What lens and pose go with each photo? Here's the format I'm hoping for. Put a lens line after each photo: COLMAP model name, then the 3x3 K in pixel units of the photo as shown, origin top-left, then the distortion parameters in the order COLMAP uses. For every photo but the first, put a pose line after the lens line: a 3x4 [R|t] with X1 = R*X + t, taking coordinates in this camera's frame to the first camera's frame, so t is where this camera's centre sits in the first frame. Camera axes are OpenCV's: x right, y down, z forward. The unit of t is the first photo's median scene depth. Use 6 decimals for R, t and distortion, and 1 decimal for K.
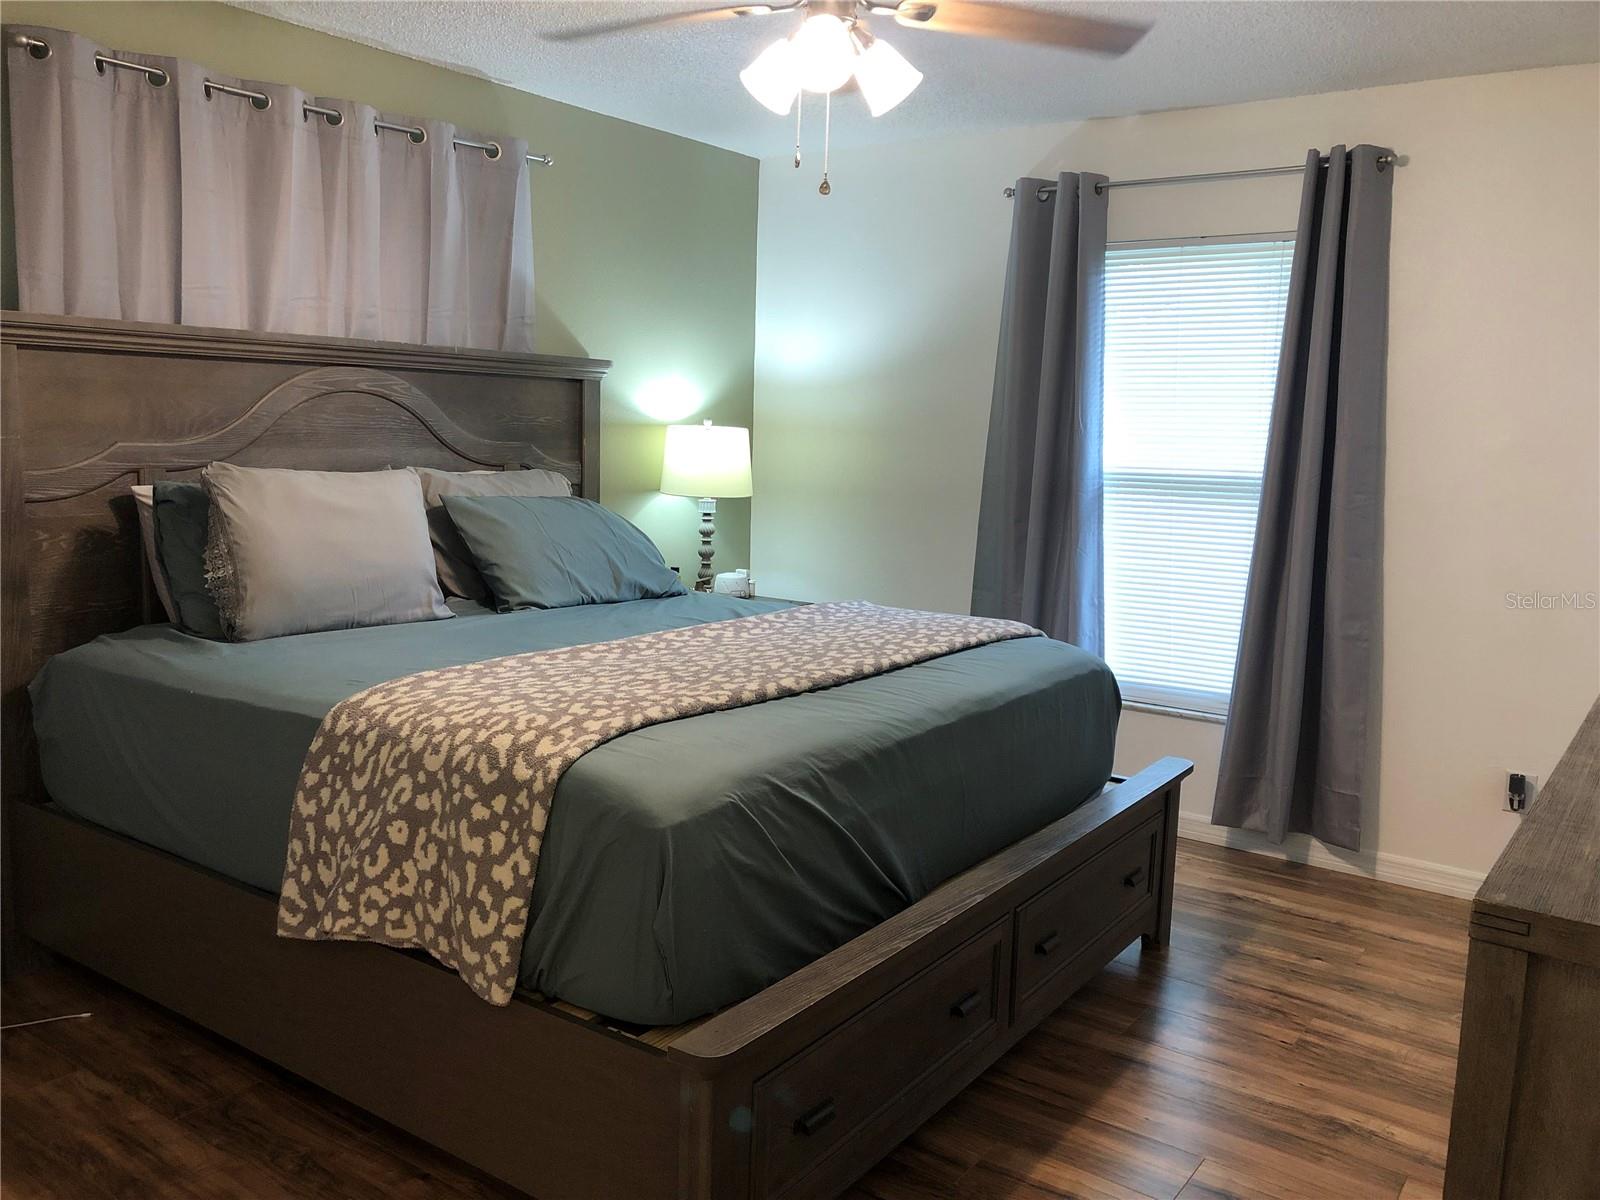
lens RADIAL K [[1261.7, 0, 800.0], [0, 1261.7, 600.0], [0, 0, 1]] dist [0.048244, -0.001067]
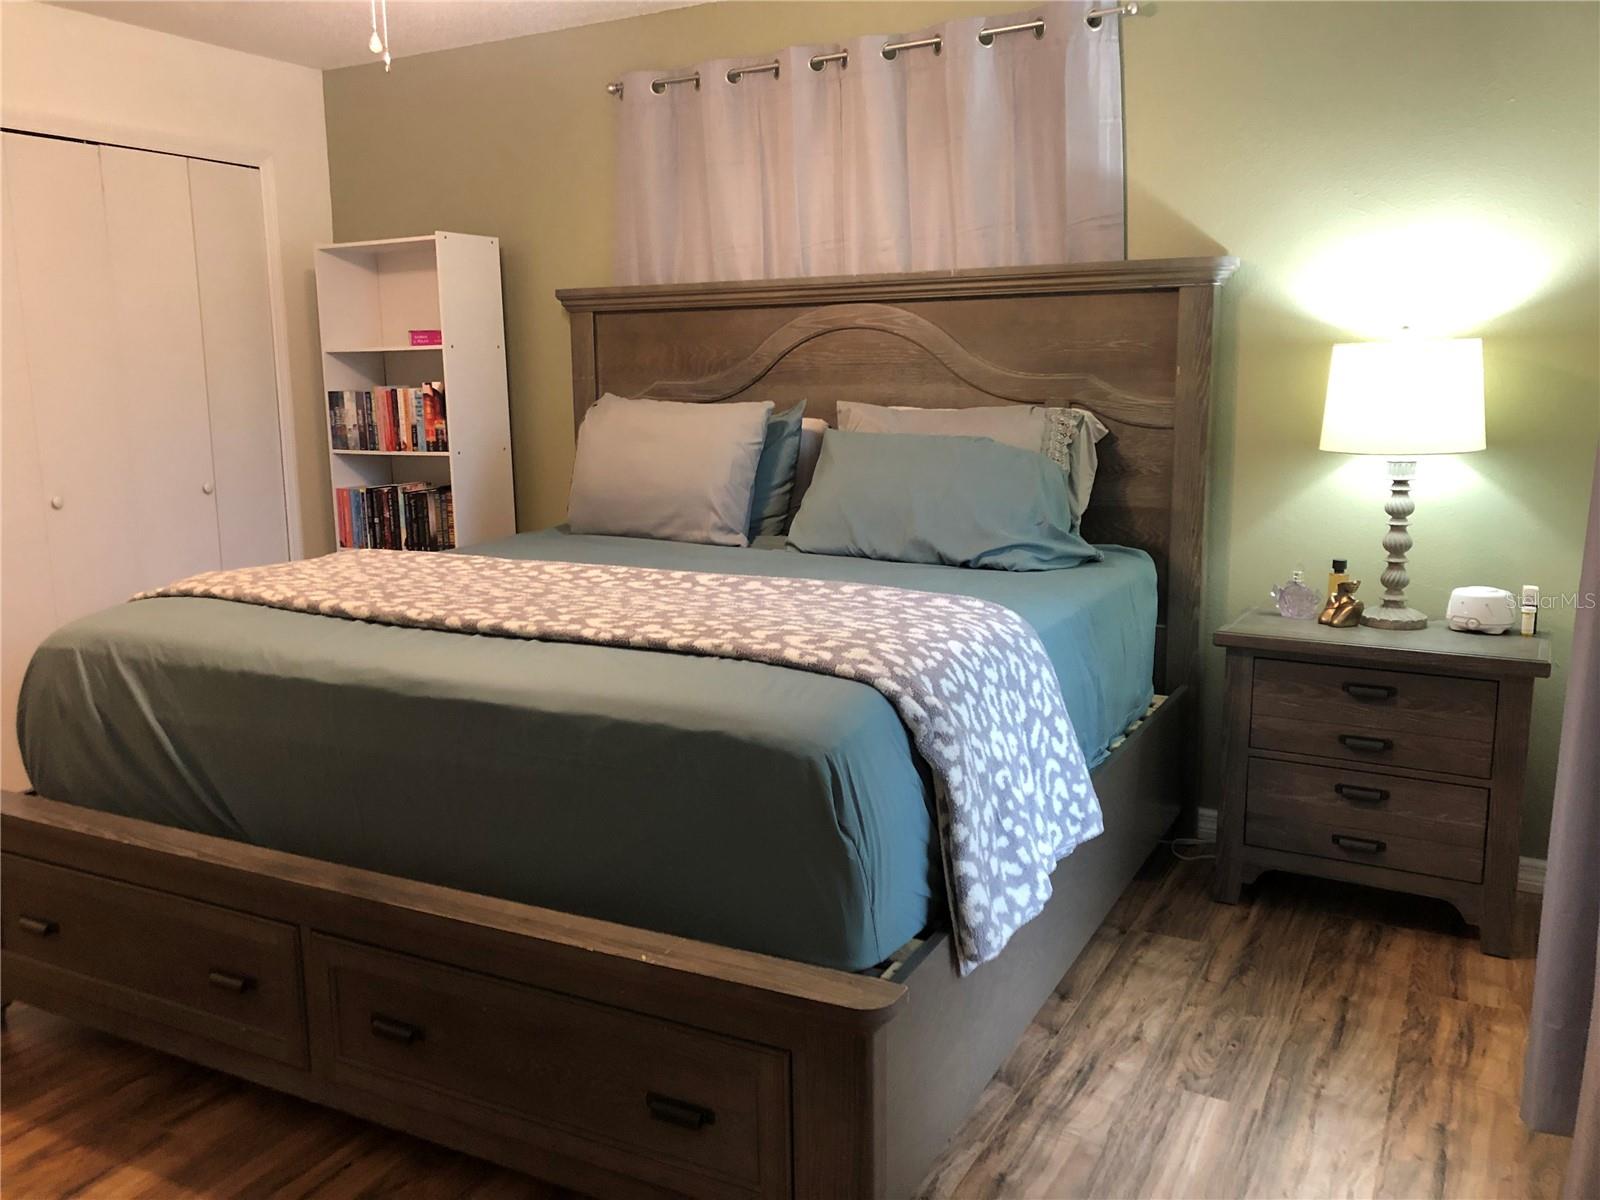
lens RADIAL K [[1338.3, 0, 800.0], [0, 1338.3, 600.0], [0, 0, 1]] dist [0.091135, -0.000870]
pose [[0.127094, 0.138209, -0.982215, 0.750454], [-0.123219, 0.984774, 0.122625, -0.077247], [0.984207, 0.105442, 0.142189, 0.844336]]
